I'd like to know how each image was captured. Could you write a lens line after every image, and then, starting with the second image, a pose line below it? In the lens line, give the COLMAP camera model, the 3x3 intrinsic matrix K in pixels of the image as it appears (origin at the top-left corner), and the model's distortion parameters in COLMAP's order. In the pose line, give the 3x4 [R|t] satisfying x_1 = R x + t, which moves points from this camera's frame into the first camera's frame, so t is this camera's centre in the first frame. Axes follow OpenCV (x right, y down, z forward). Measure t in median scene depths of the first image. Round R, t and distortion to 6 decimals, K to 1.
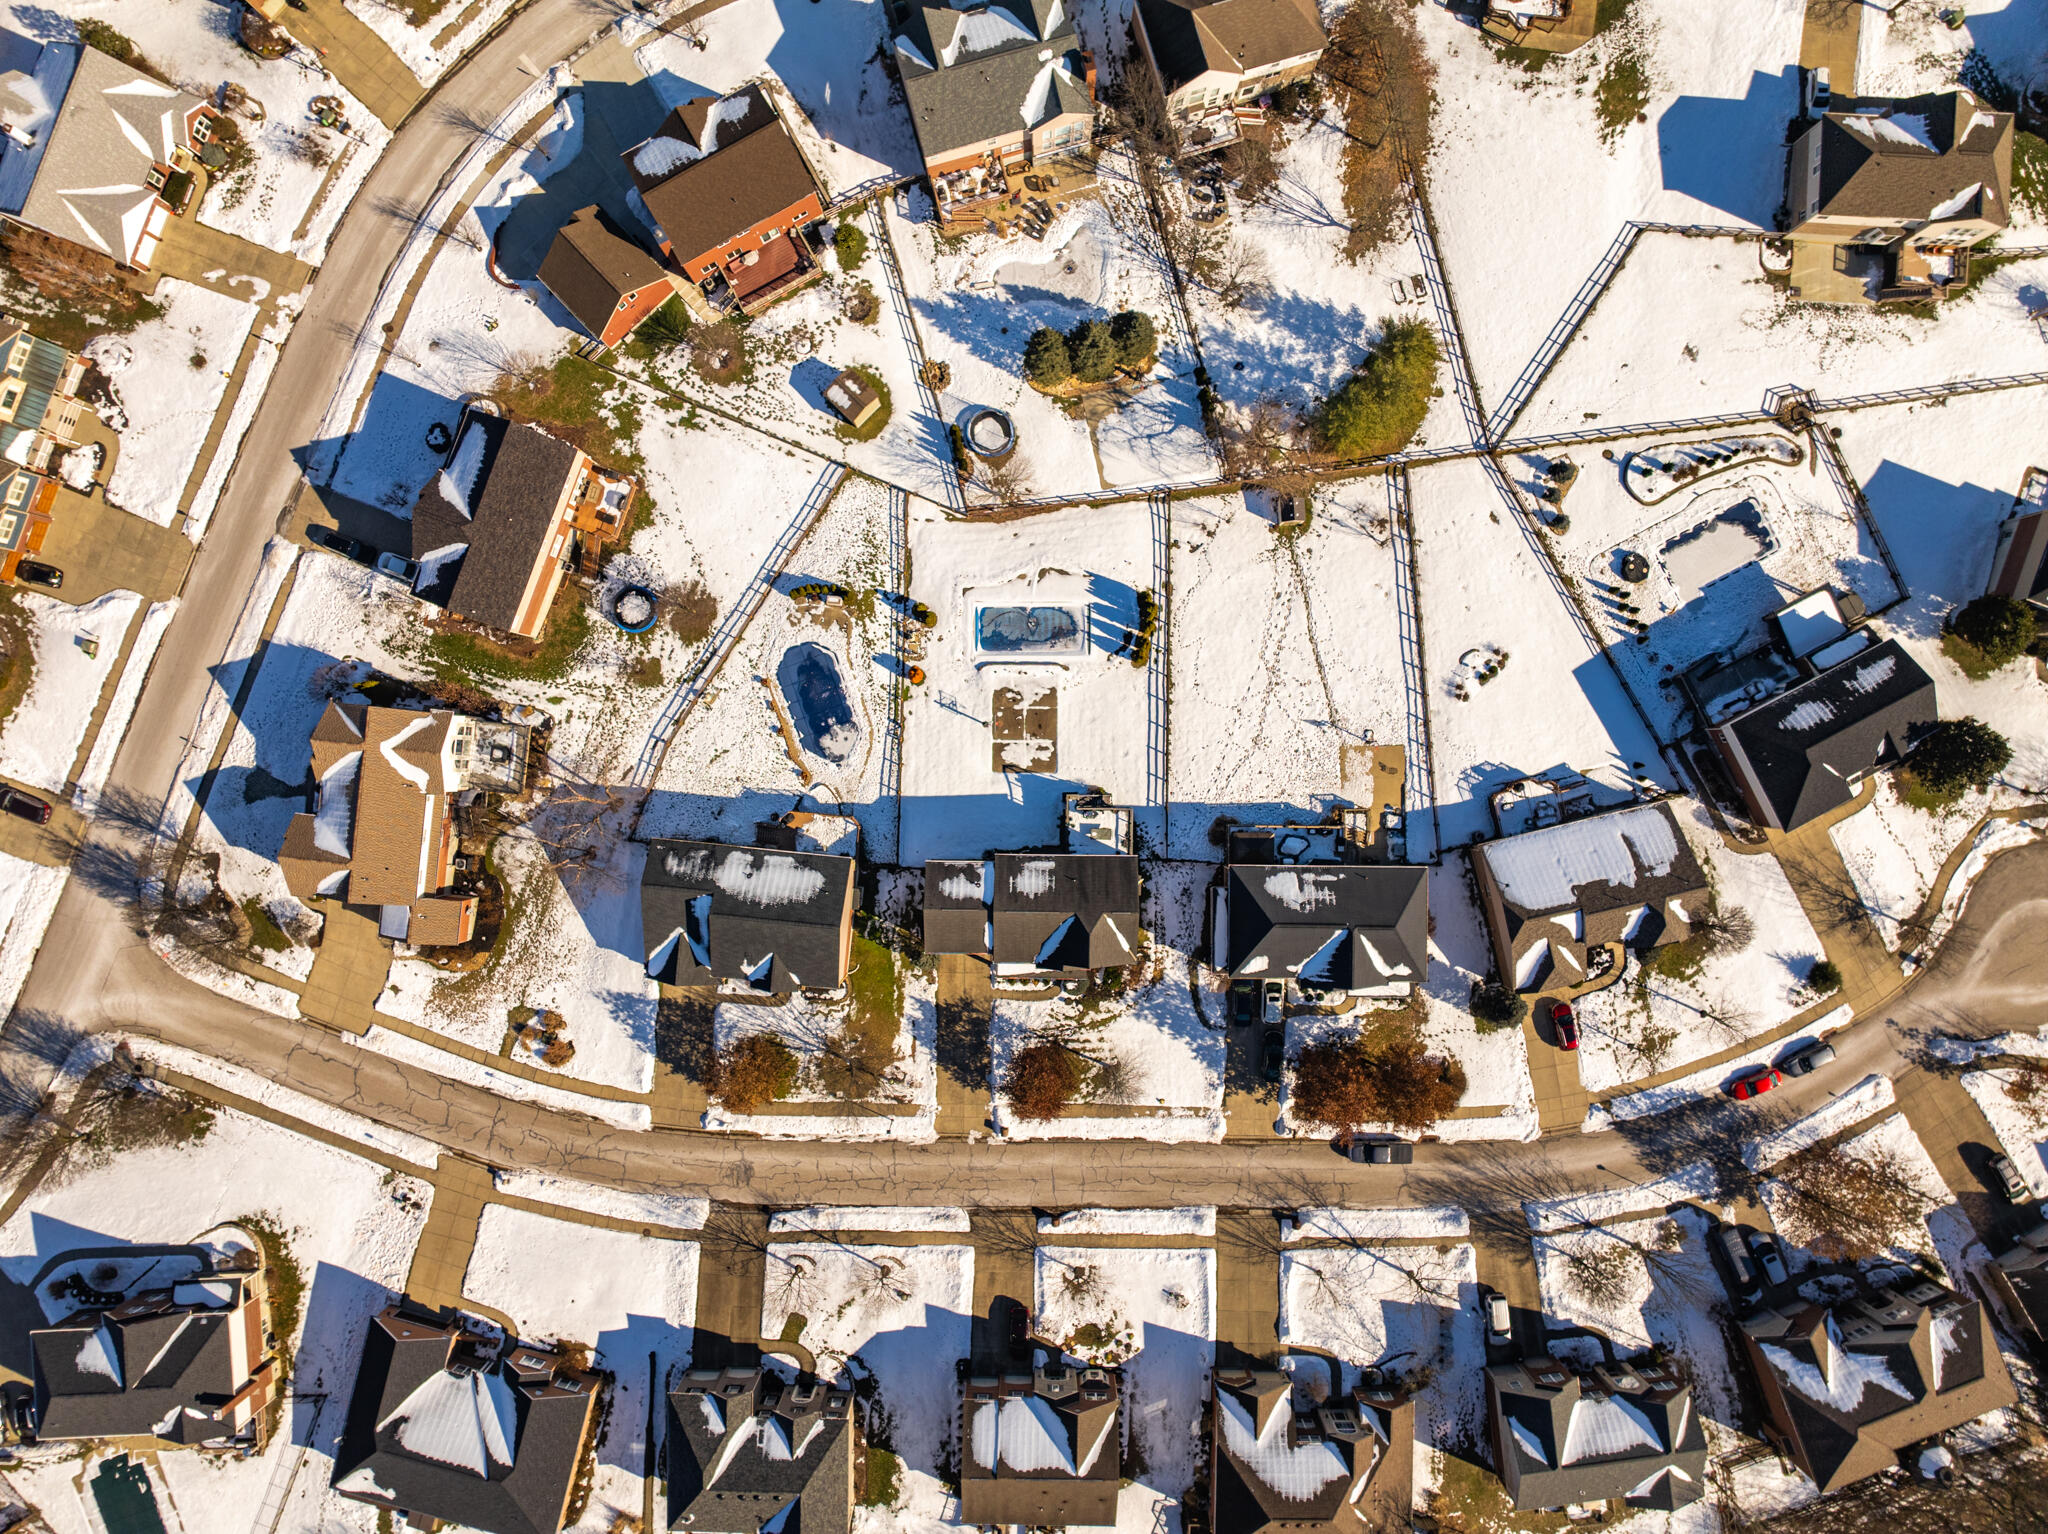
lens RADIAL K [[1449.2, 0, 1025.2], [0, 1449.2, 758.0], [0, 0, 1]] dist [-0.031392, -0.007185]
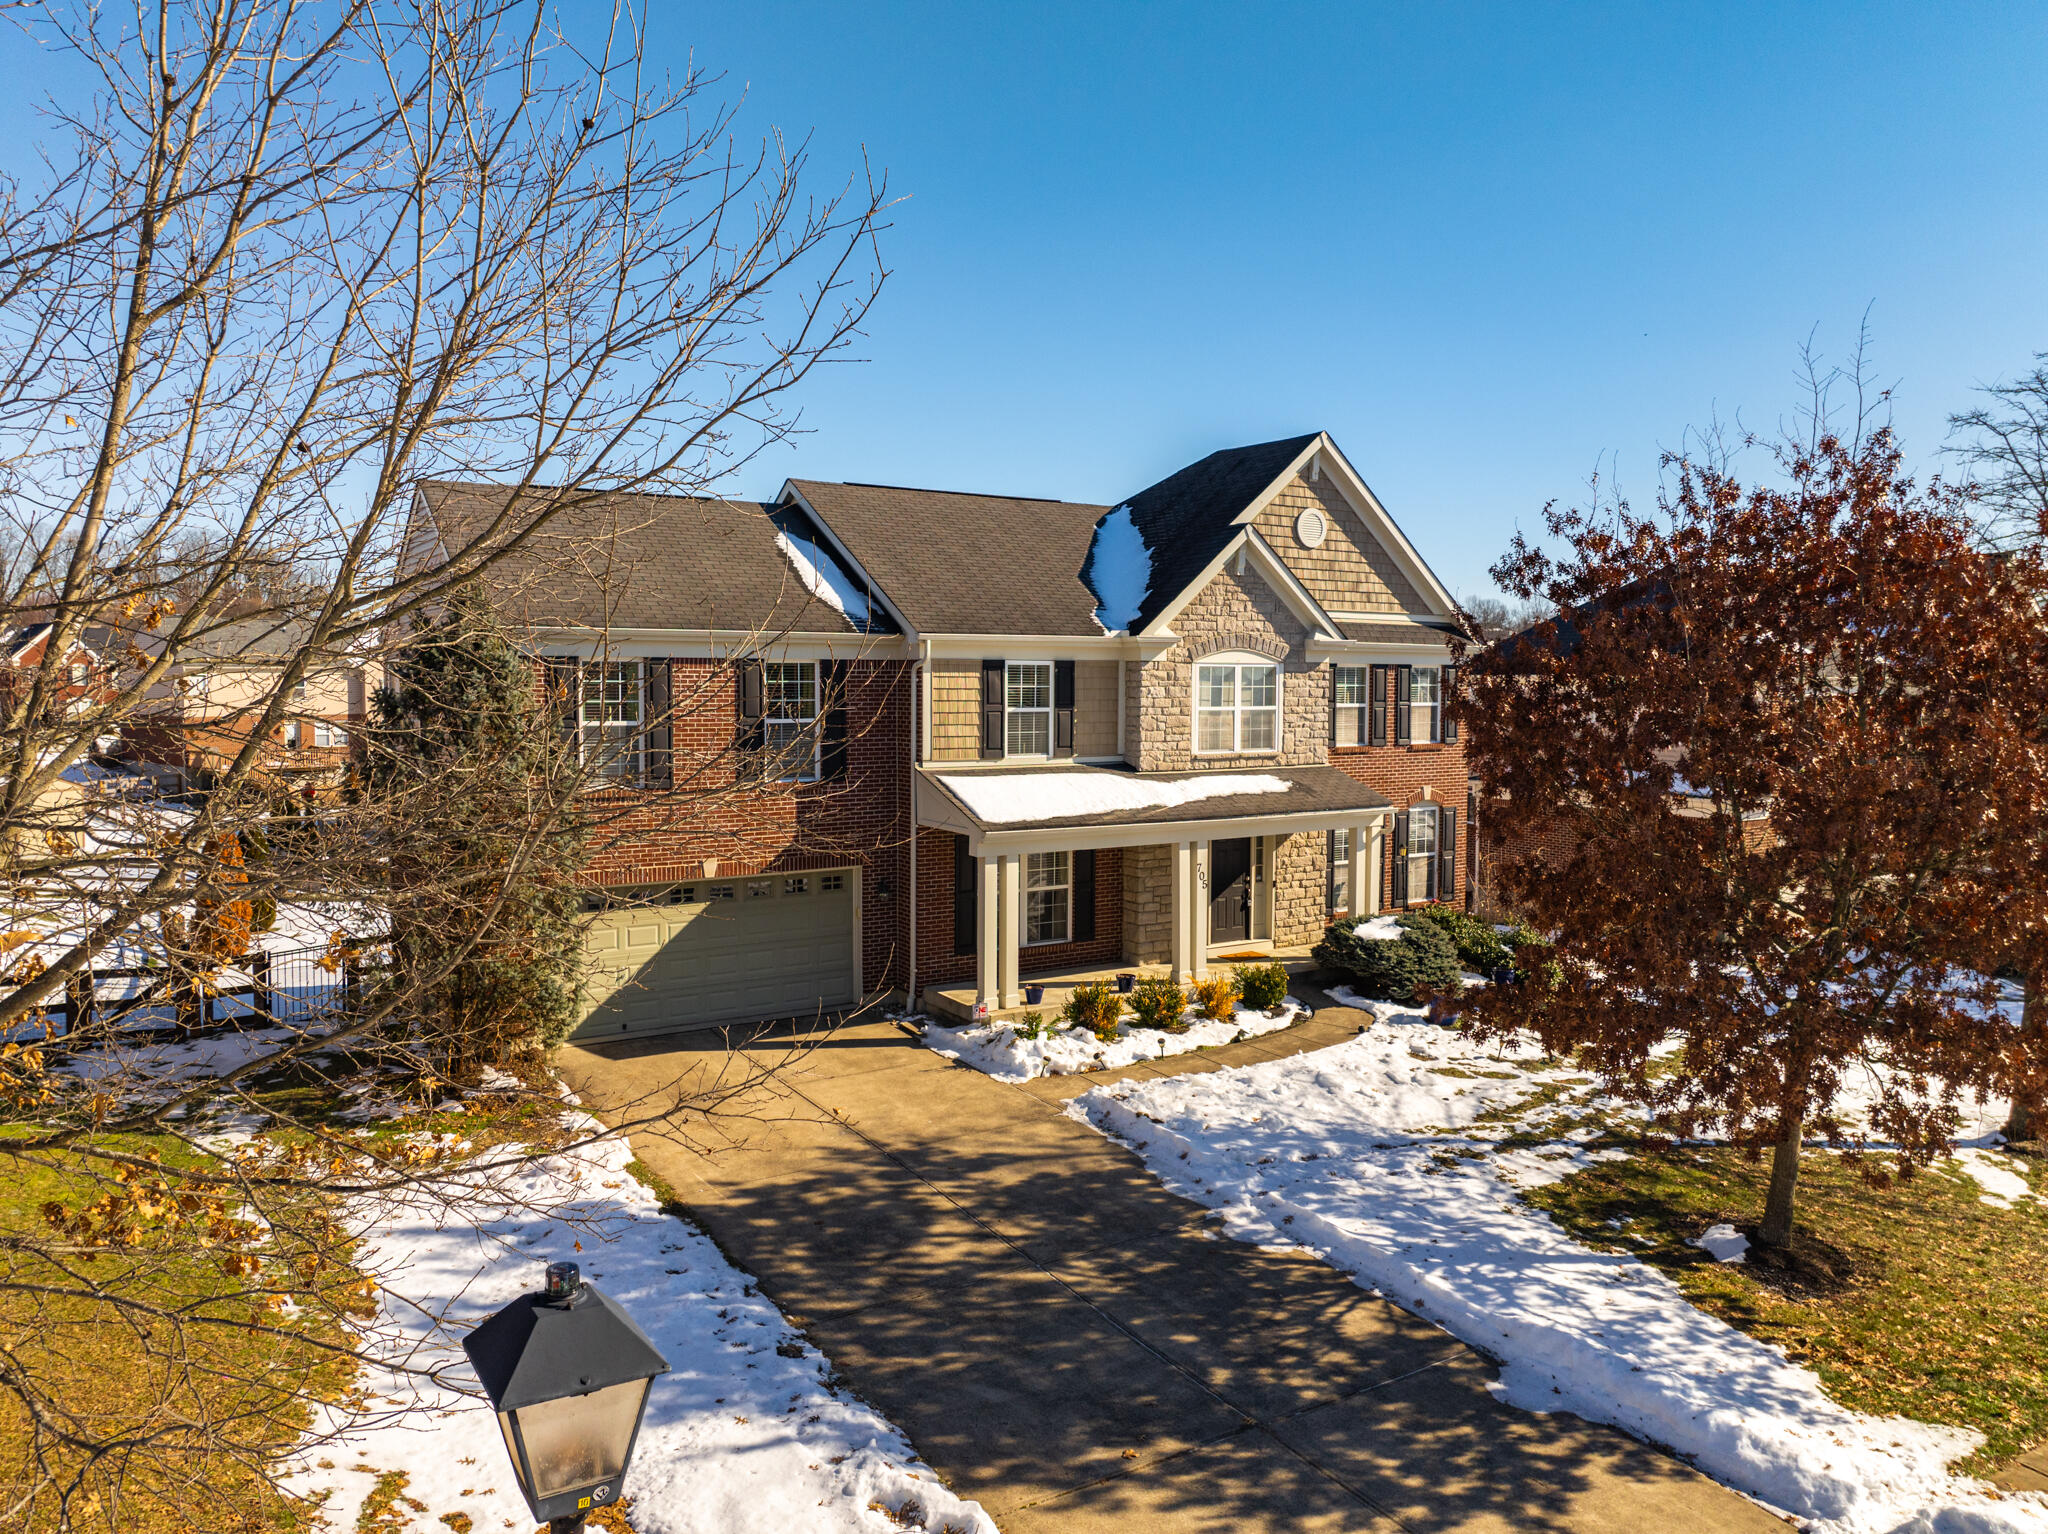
lens RADIAL K [[1449.2, 0, 1010.9], [0, 1449.2, 752.1], [0, 0, 1]] dist [-0.031392, -0.007185]
pose [[0.843163, -0.019281, 0.537313, -0.097695], [0.537561, 0.049221, -0.841787, 0.274200], [-0.010217, 0.998602, 0.051867, 0.951369]]
